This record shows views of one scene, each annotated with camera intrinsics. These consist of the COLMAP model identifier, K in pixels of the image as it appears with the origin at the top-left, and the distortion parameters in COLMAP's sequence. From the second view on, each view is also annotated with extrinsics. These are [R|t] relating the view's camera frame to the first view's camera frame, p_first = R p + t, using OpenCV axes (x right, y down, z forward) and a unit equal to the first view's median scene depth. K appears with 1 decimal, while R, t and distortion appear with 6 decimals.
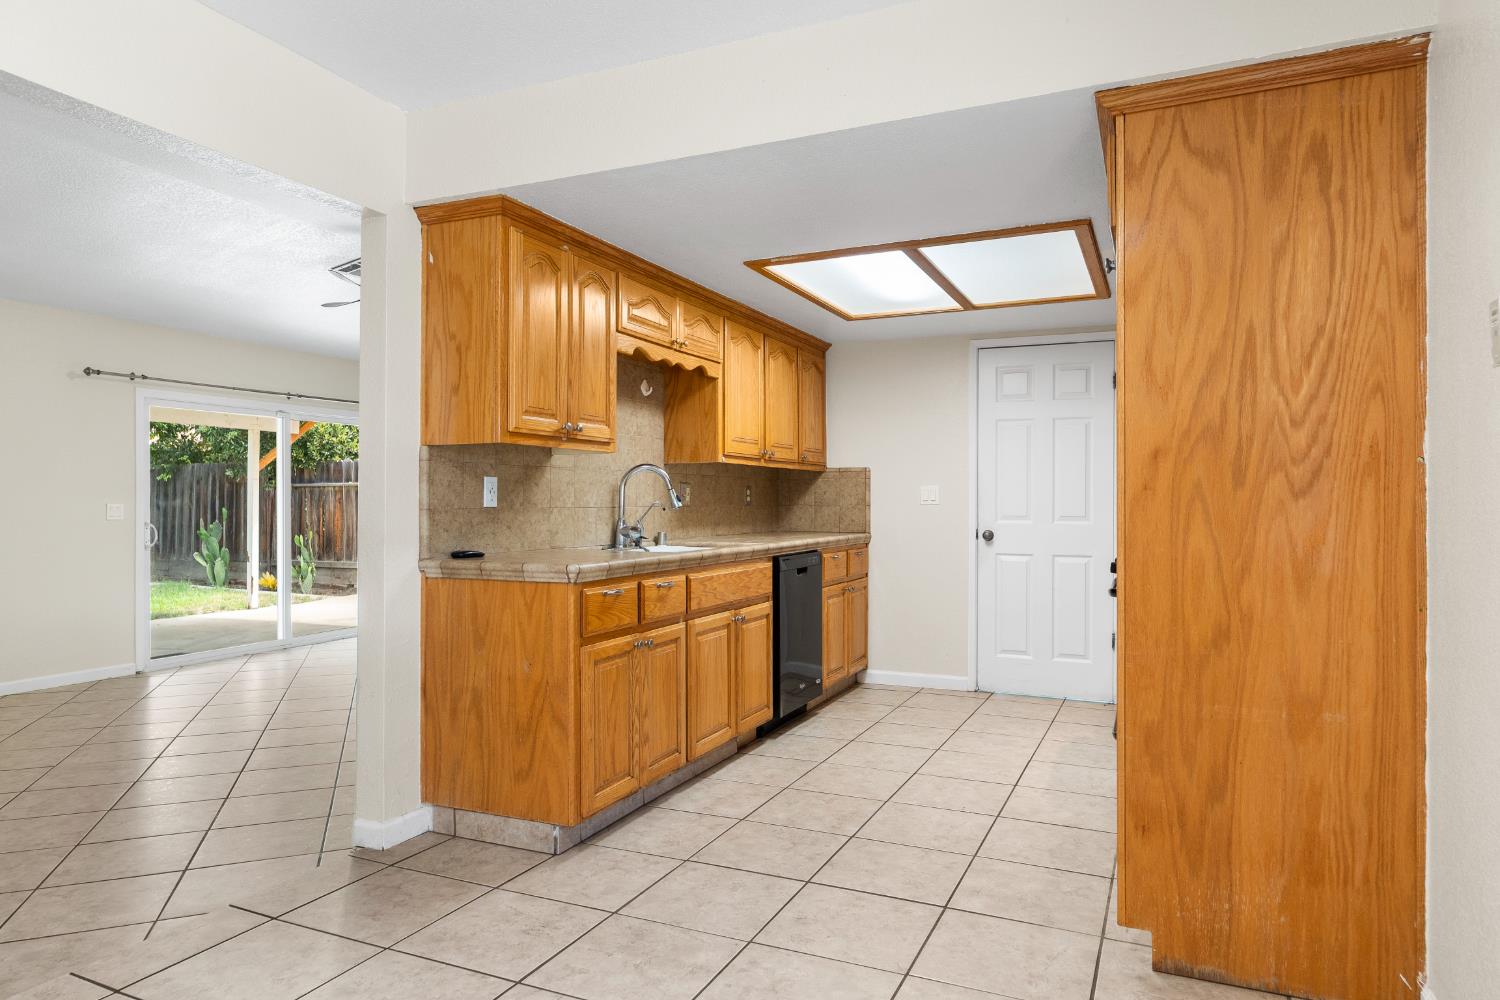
lens RADIAL K [[940.5, 0, 750.0], [0, 940.5, 500.0], [0, 0, 1]] dist [-0.001417, 0.001045]
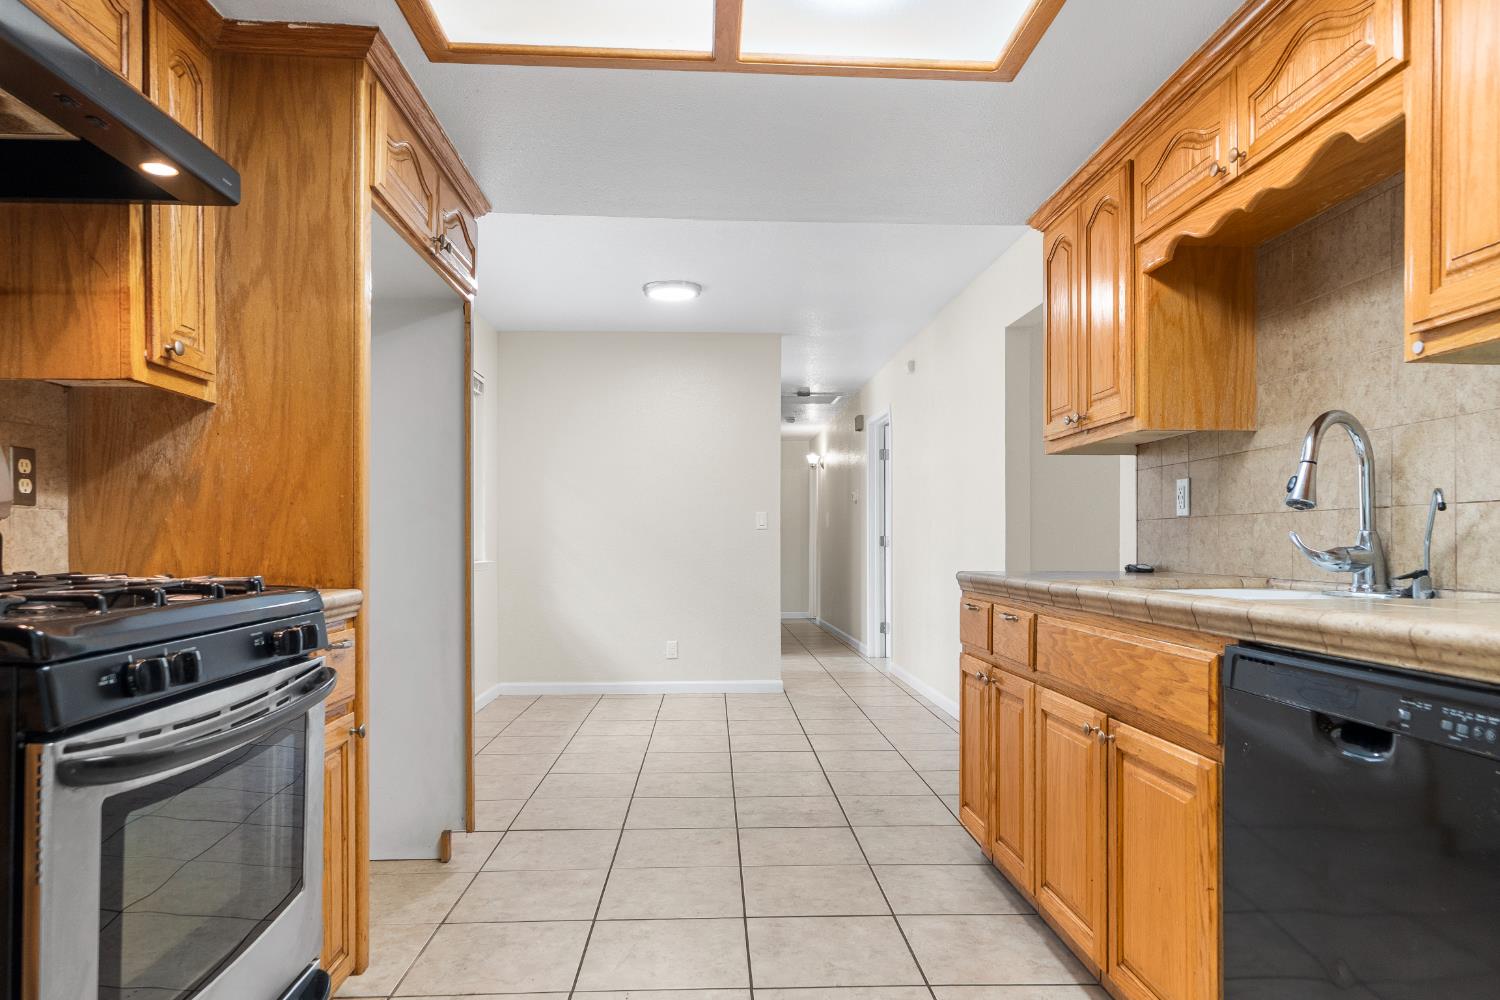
lens RADIAL K [[950.7, 0, 752.1], [0, 950.7, 553.4], [0, 0, 1]] dist [0.002582, 0.000303]
pose [[-0.889166, 0.004008, -0.457567, 0.357695], [-0.001308, 0.999935, 0.011300, 0.025964], [0.457583, 0.010646, -0.889103, 1.294690]]
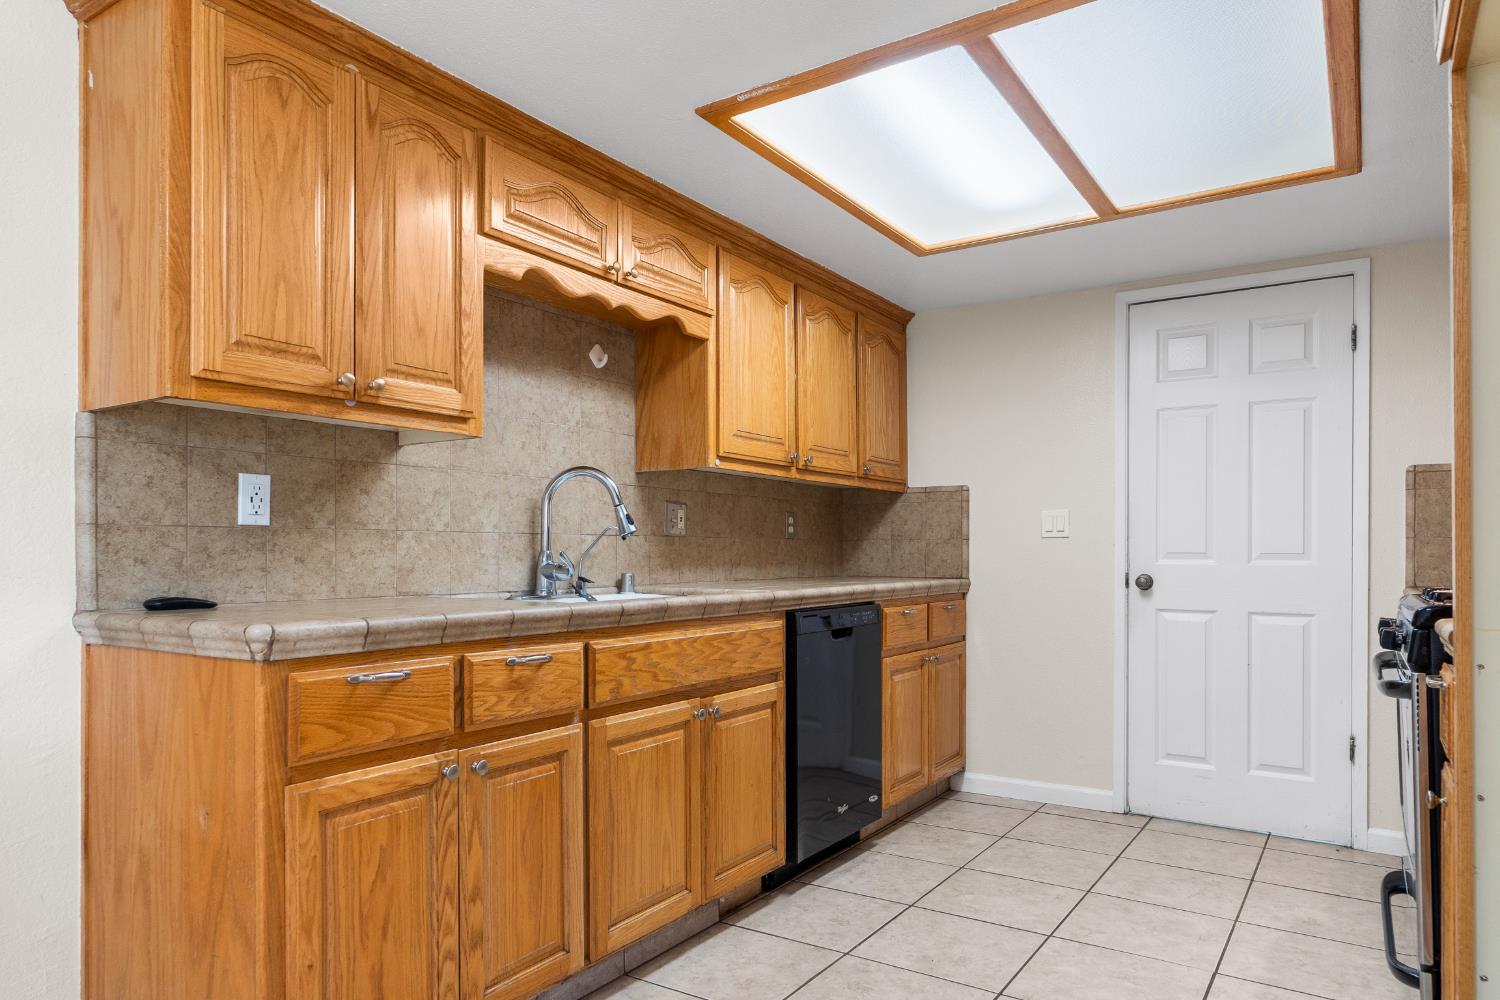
lens RADIAL K [[950.7, 0, 752.1], [0, 950.7, 553.4], [0, 0, 1]] dist [0.002582, 0.000303]
pose [[0.987748, -0.000881, -0.156053, 0.108222], [0.001111, 0.999998, 0.001388, 0.020803], [0.156051, -0.001544, 0.987748, 0.375441]]
